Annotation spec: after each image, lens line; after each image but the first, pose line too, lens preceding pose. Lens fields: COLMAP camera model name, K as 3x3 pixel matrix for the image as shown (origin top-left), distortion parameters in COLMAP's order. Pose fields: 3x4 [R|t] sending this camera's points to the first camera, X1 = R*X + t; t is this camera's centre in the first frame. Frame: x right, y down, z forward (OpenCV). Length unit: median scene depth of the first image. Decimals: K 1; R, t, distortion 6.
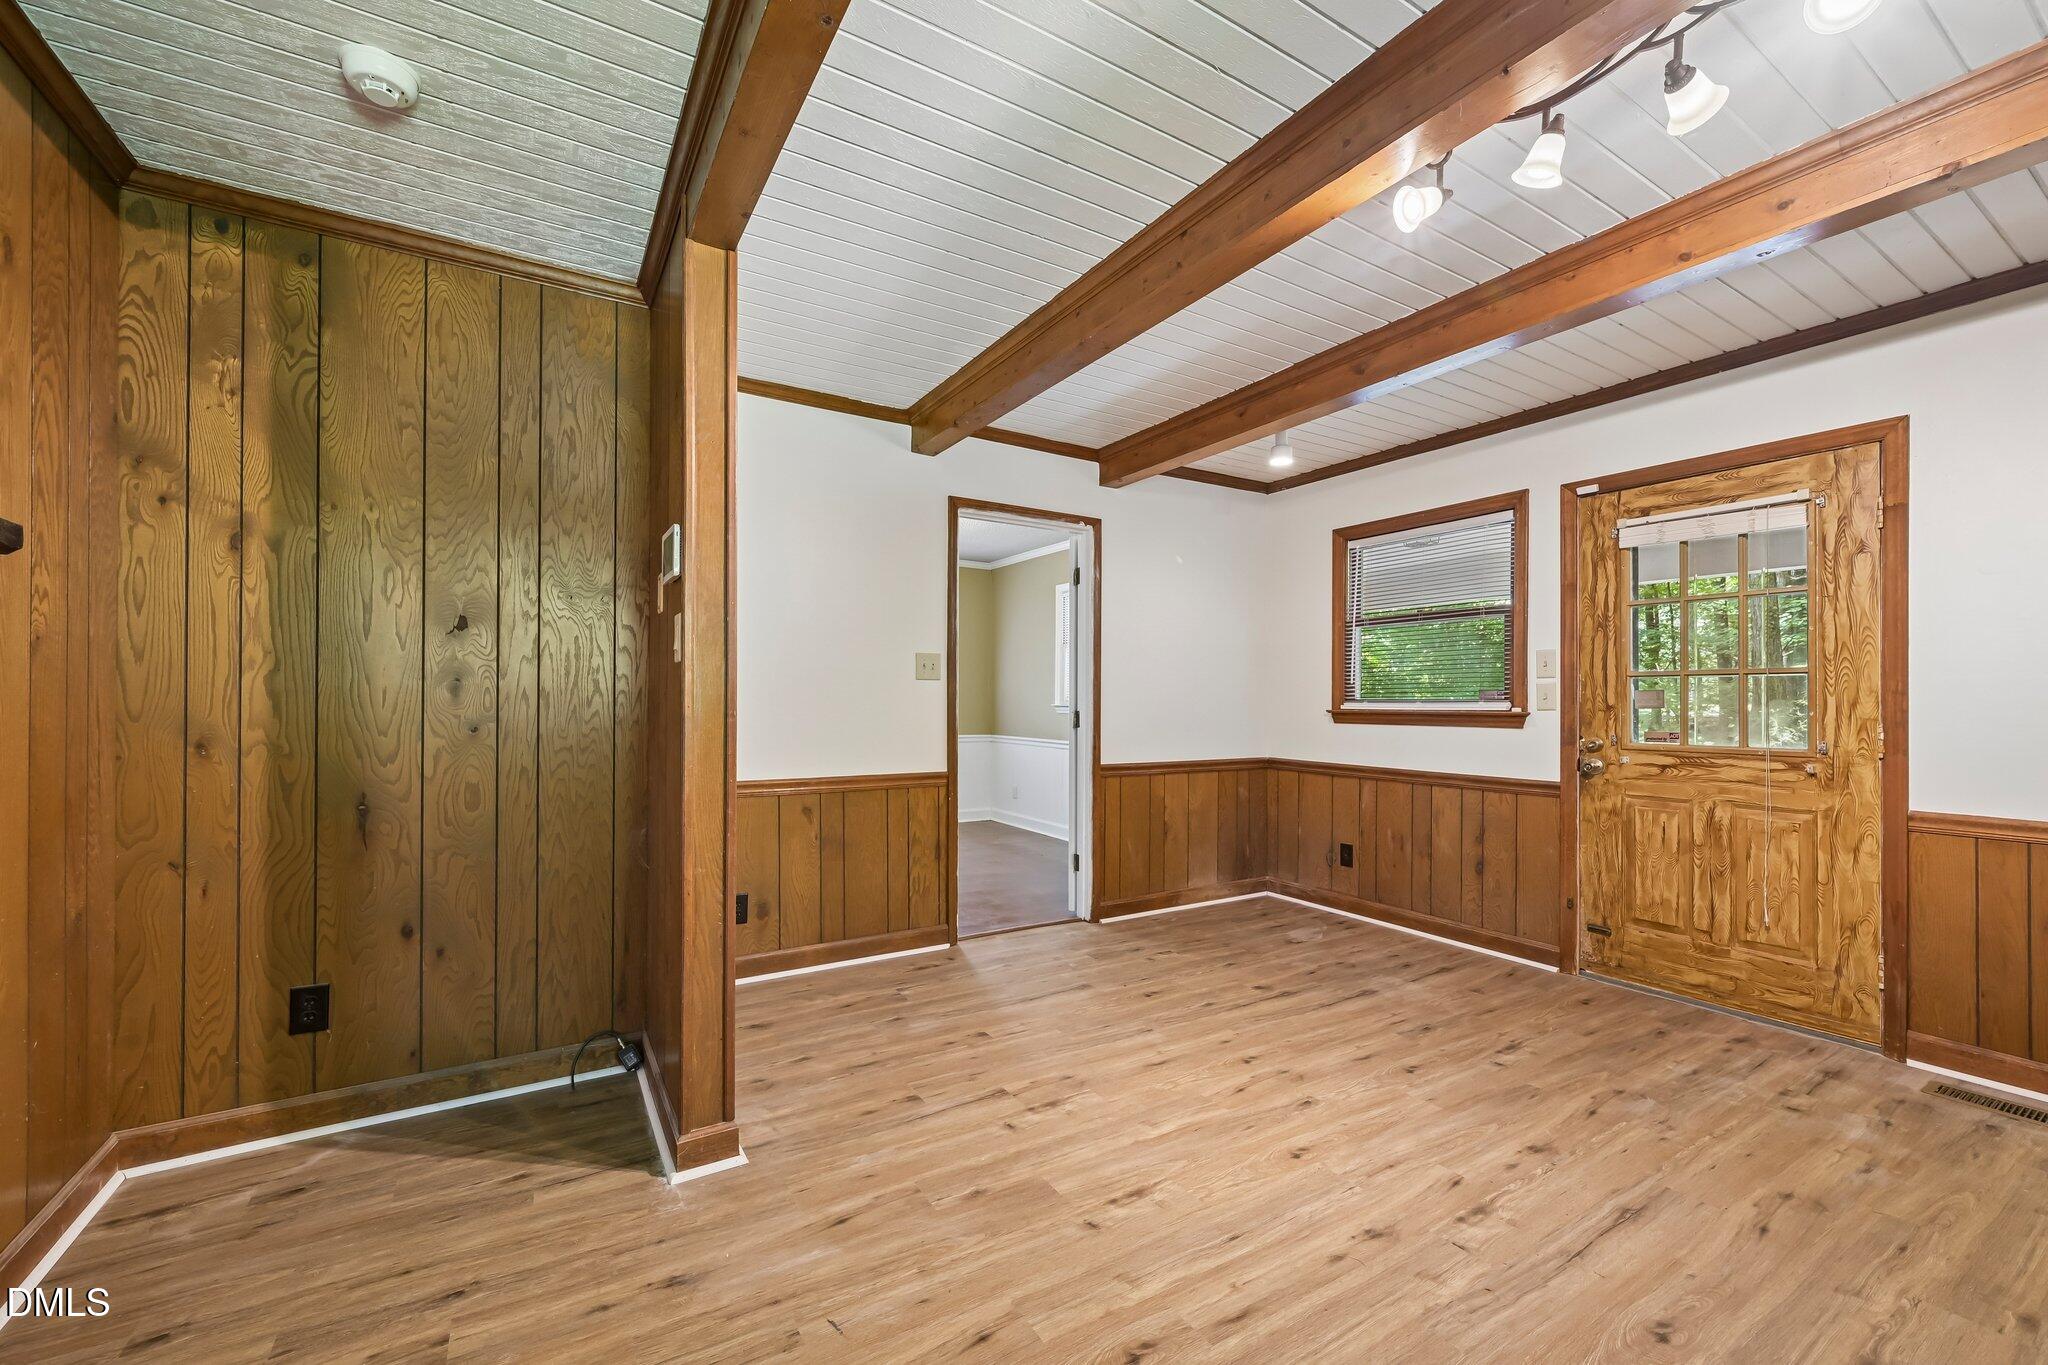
lens RADIAL K [[819.1, 0, 1020.6], [0, 819.1, 695.6], [0, 0, 1]] dist [-0.000570, -0.000016]
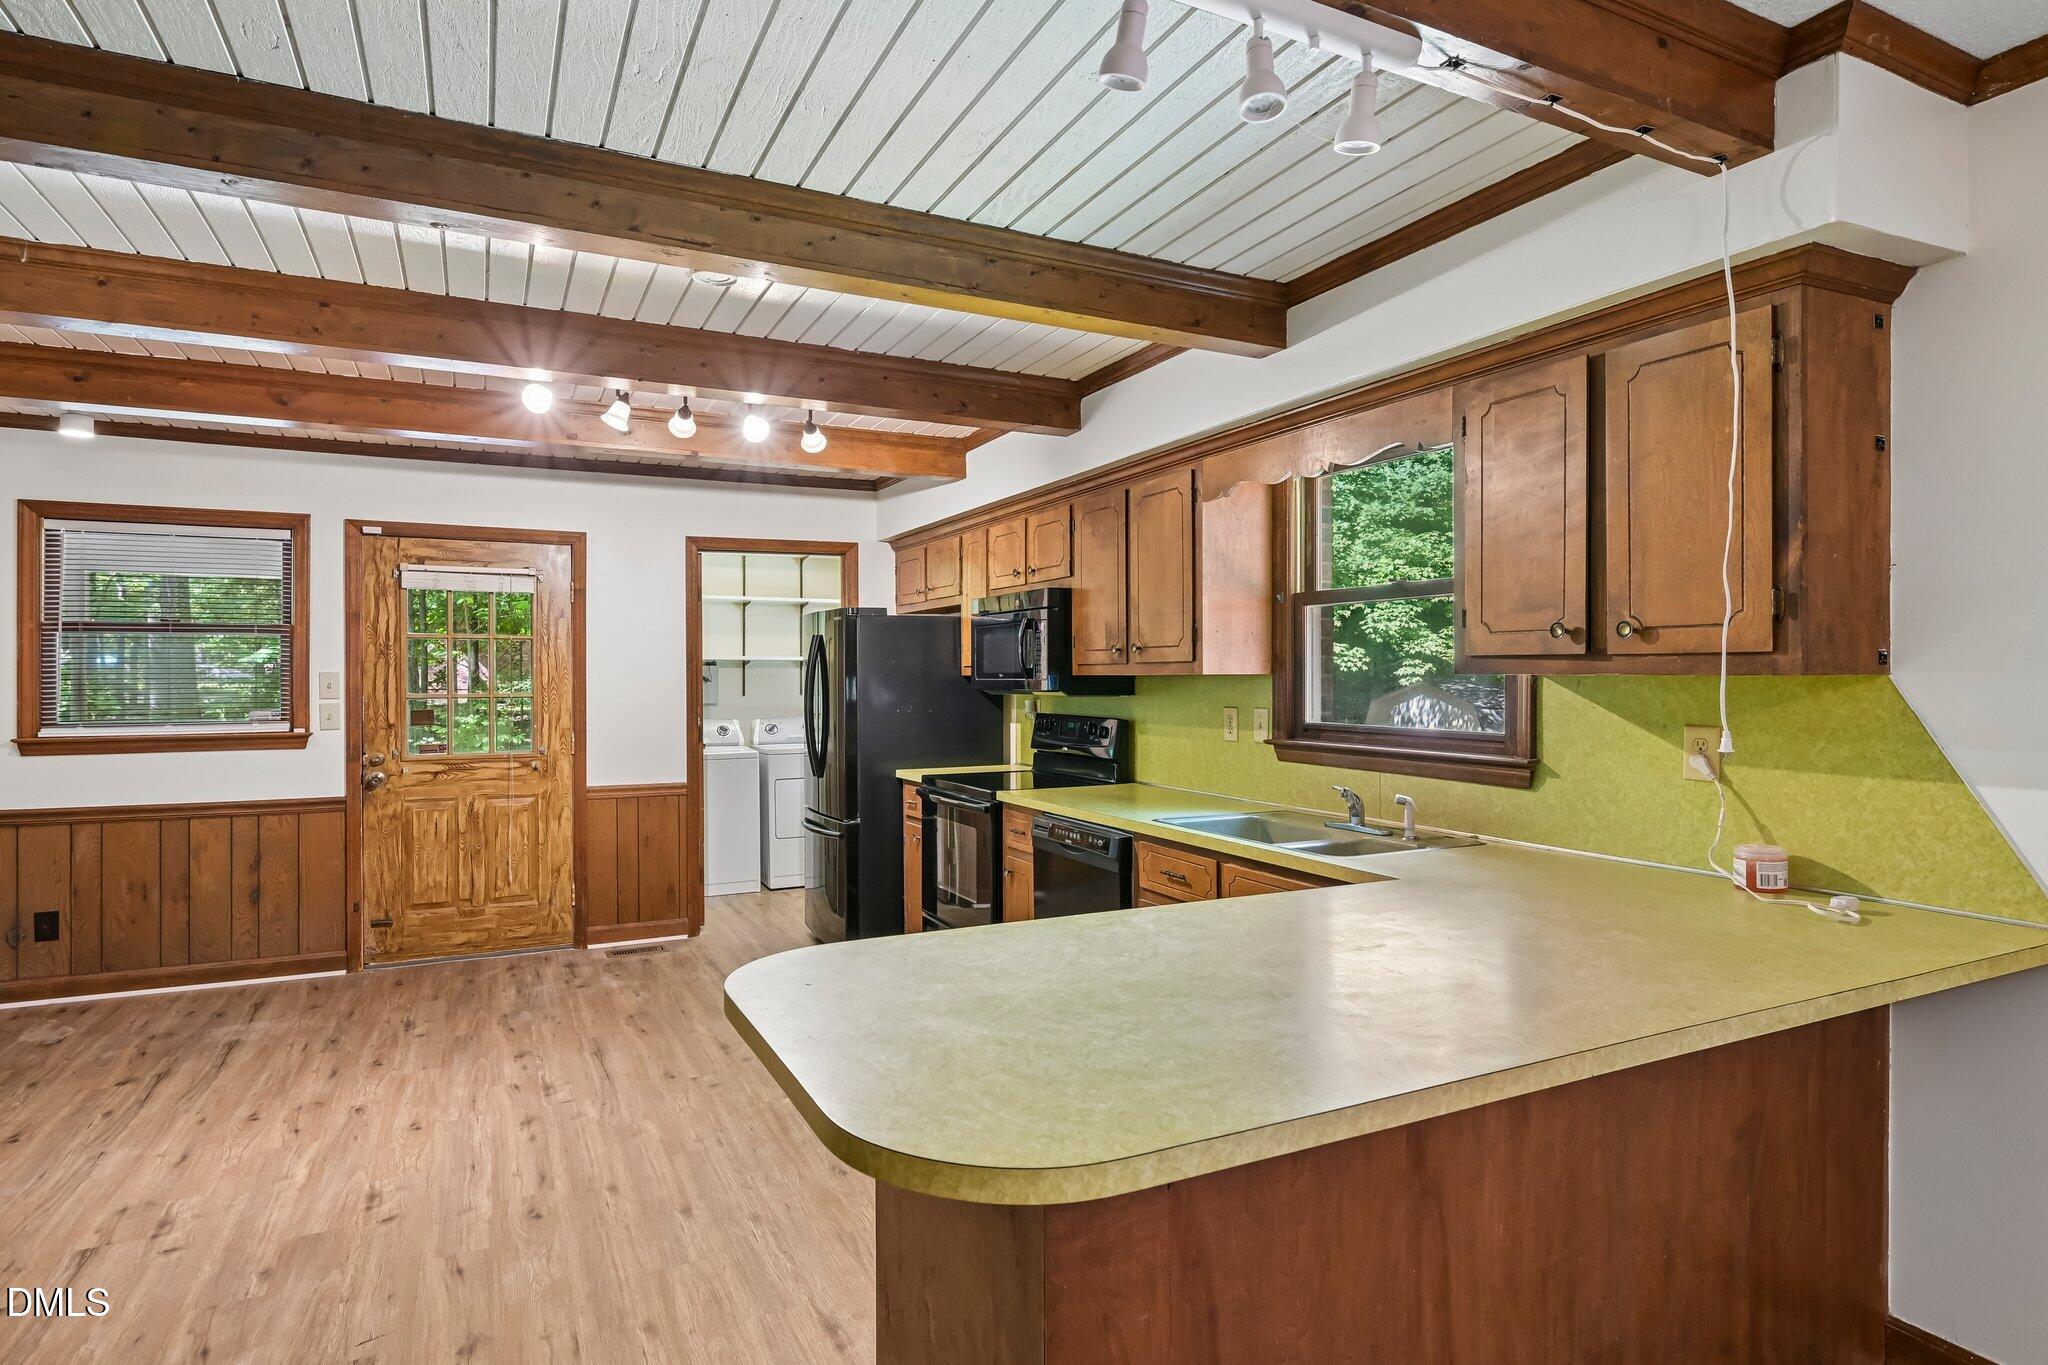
lens RADIAL K [[1093.6, 0, 1024.0], [0, 1093.6, 682.5], [0, 0, 1]] dist [-0.004773, -0.000290]
pose [[0.083568, -0.009110, 0.996460, -0.770266], [-0.003416, 0.999950, 0.009428, -0.067331], [-0.996496, -0.004192, 0.083532, -0.002894]]
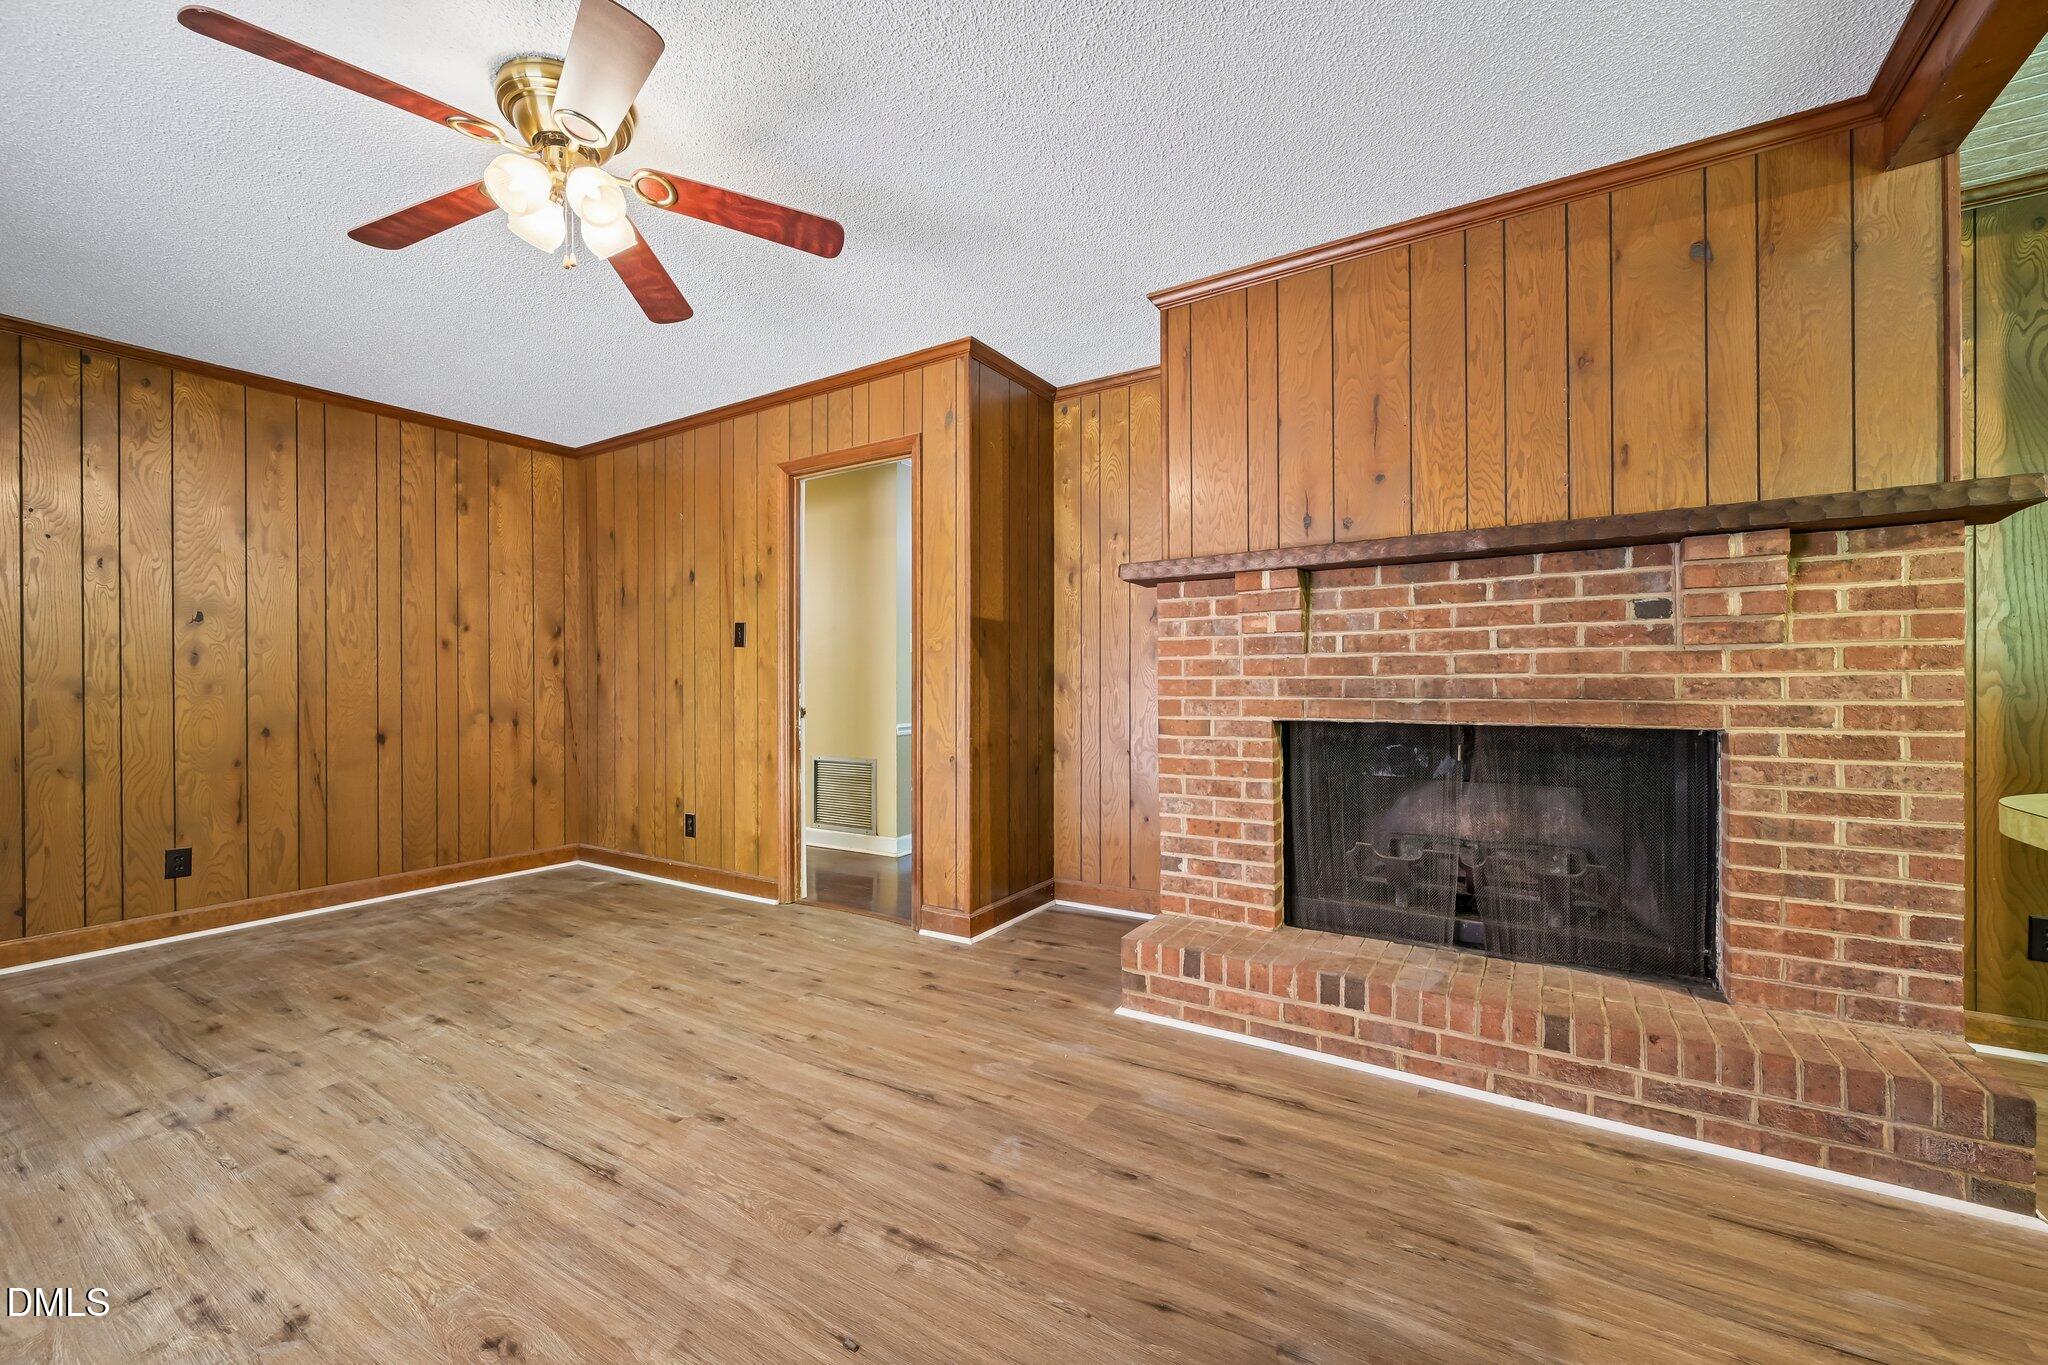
lens RADIAL K [[816.7, 0, 1025.1], [0, 816.7, 686.9], [0, 0, 1]] dist [-0.001511, -0.000091]
pose [[0.445511, -0.002059, -0.895274, -0.355750], [0.012814, 0.999910, 0.004077, 0.027286], [0.895185, -0.013288, 0.445497, -0.432242]]
